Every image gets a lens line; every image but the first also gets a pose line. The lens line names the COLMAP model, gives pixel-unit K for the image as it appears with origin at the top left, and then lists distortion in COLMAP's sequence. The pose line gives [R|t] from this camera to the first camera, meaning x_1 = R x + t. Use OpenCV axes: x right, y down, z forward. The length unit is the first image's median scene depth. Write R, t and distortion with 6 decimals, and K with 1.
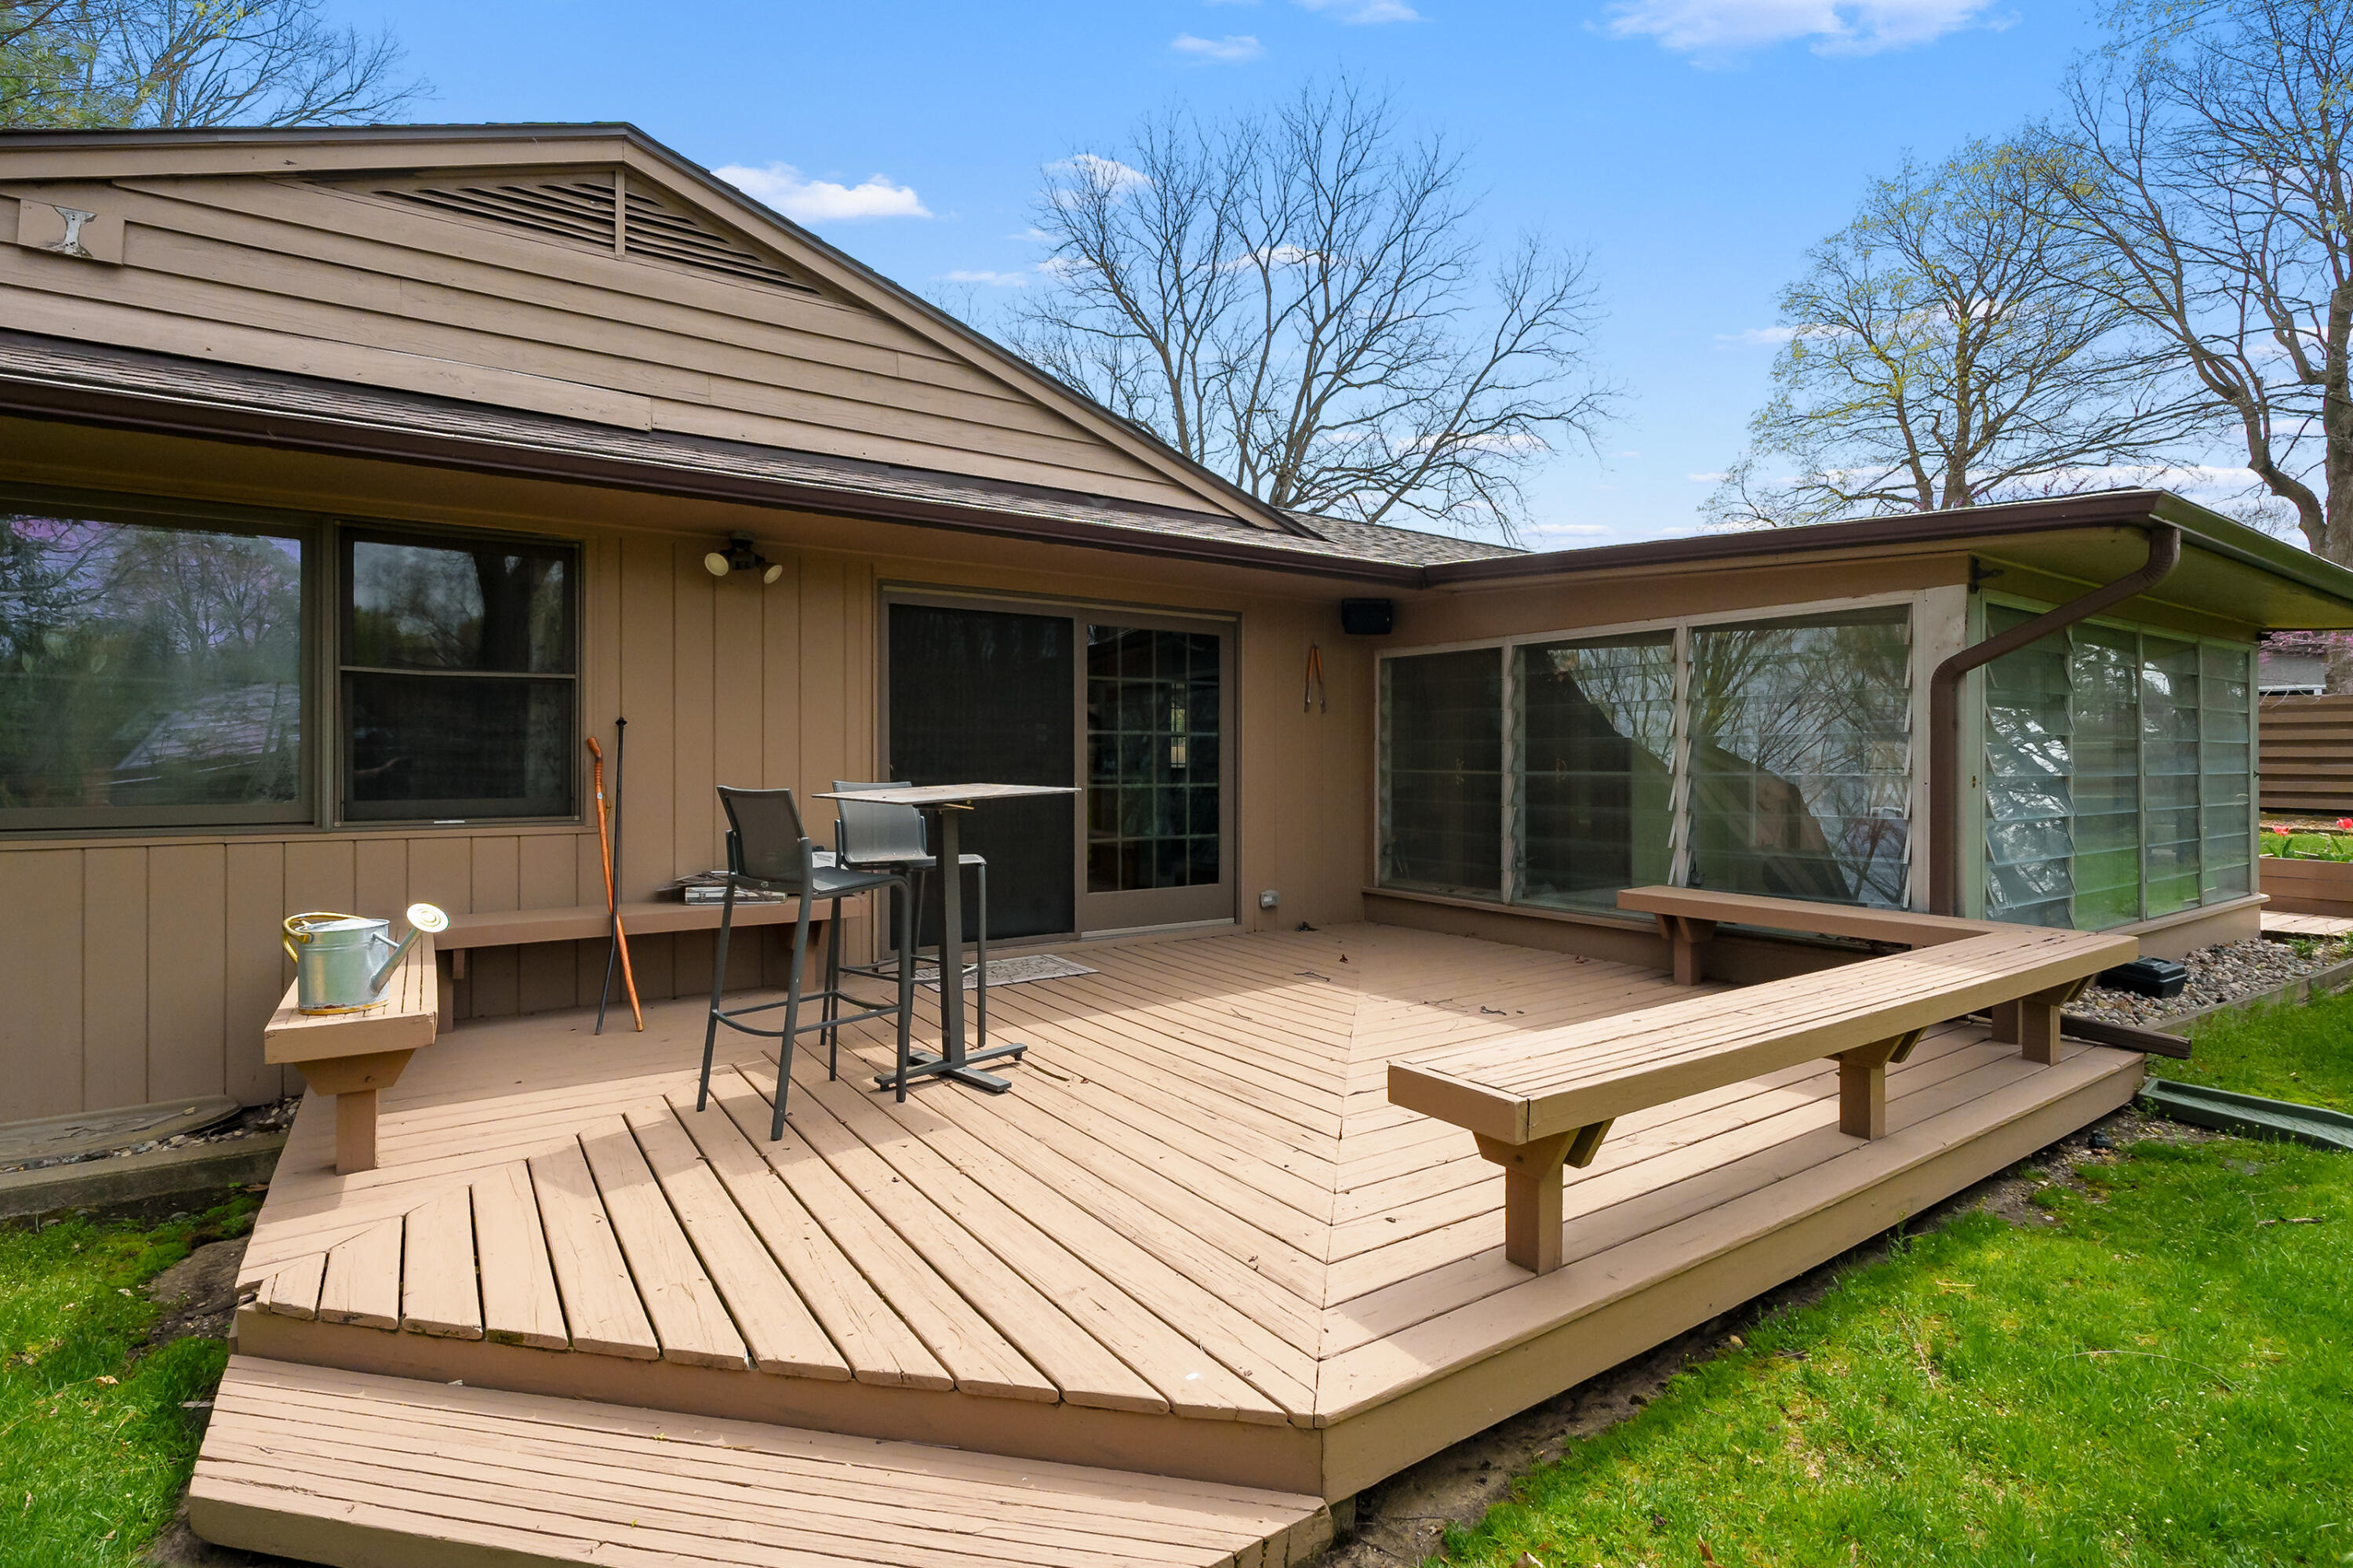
lens RADIAL K [[1115.1, 0, 1176.5], [0, 1115.1, 784.0], [0, 0, 1]] dist [0.000067, 0.000207]
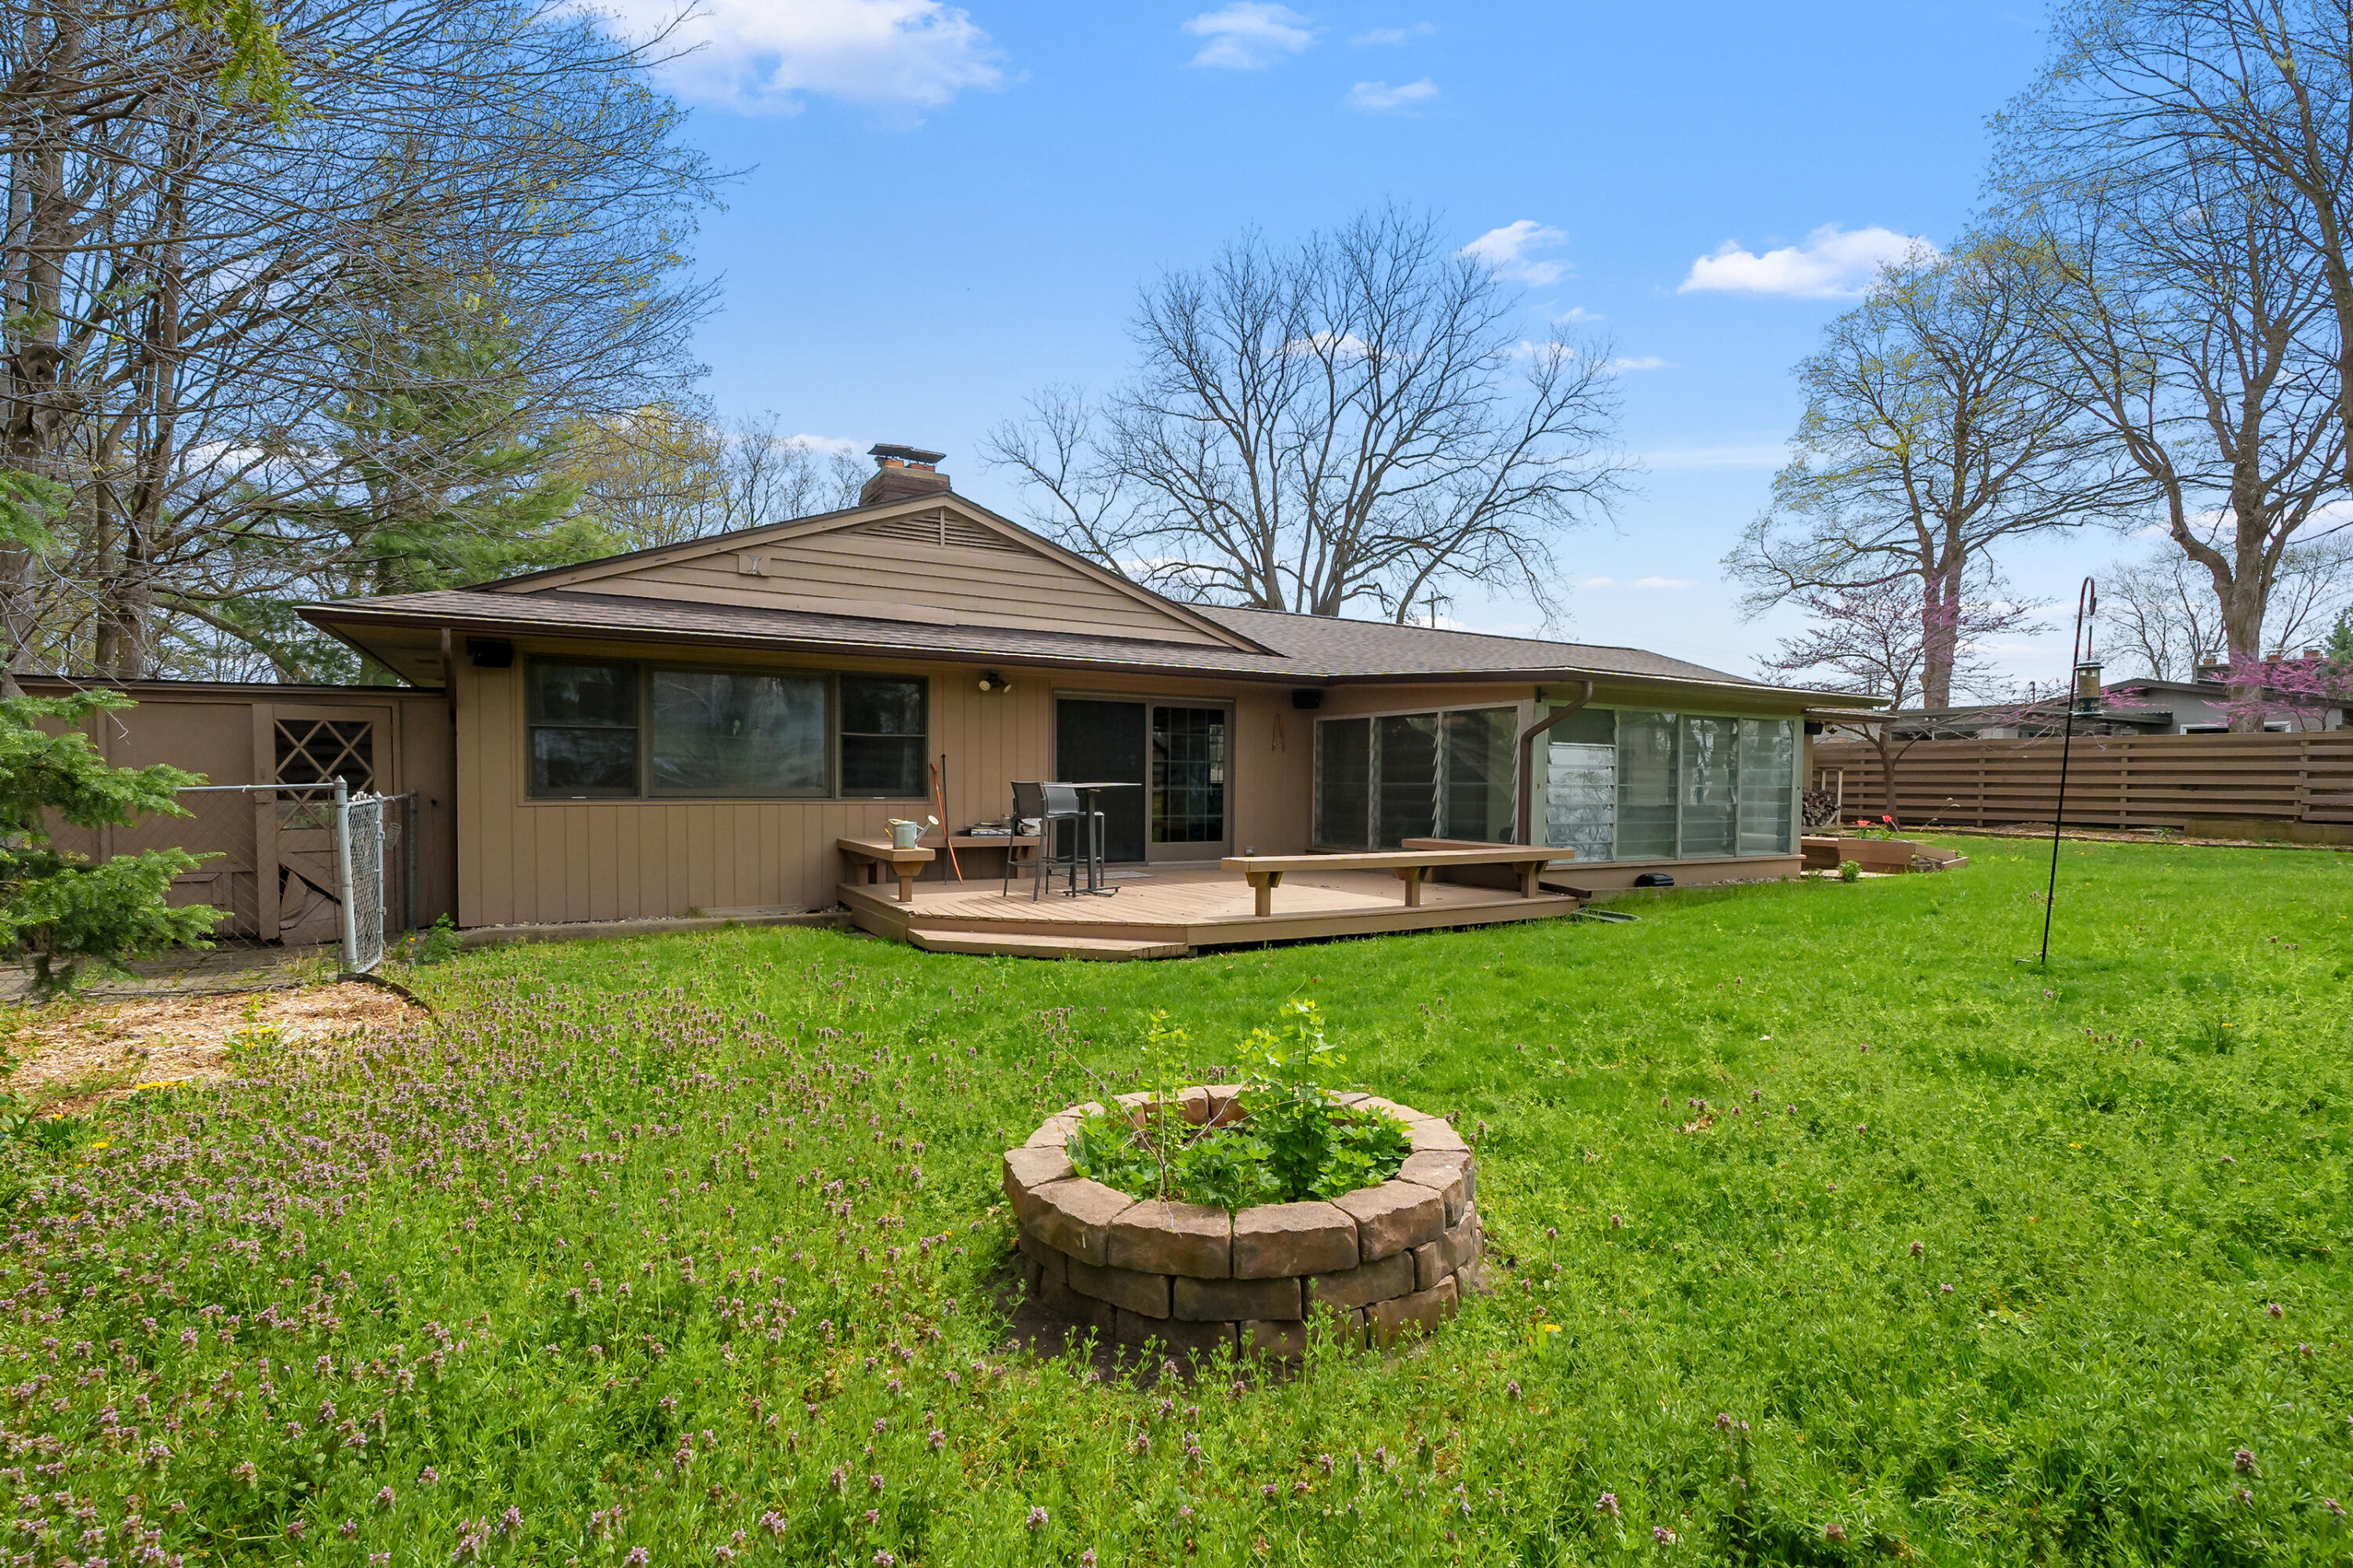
lens RADIAL K [[1115.1, 0, 1176.5], [0, 1115.1, 784.0], [0, 0, 1]] dist [0.000067, 0.000207]
pose [[0.996260, 0.006026, -0.086190, 0.023892], [-0.007985, 0.999717, -0.022403, 0.006817], [0.086031, 0.023008, 0.996027, -0.172843]]
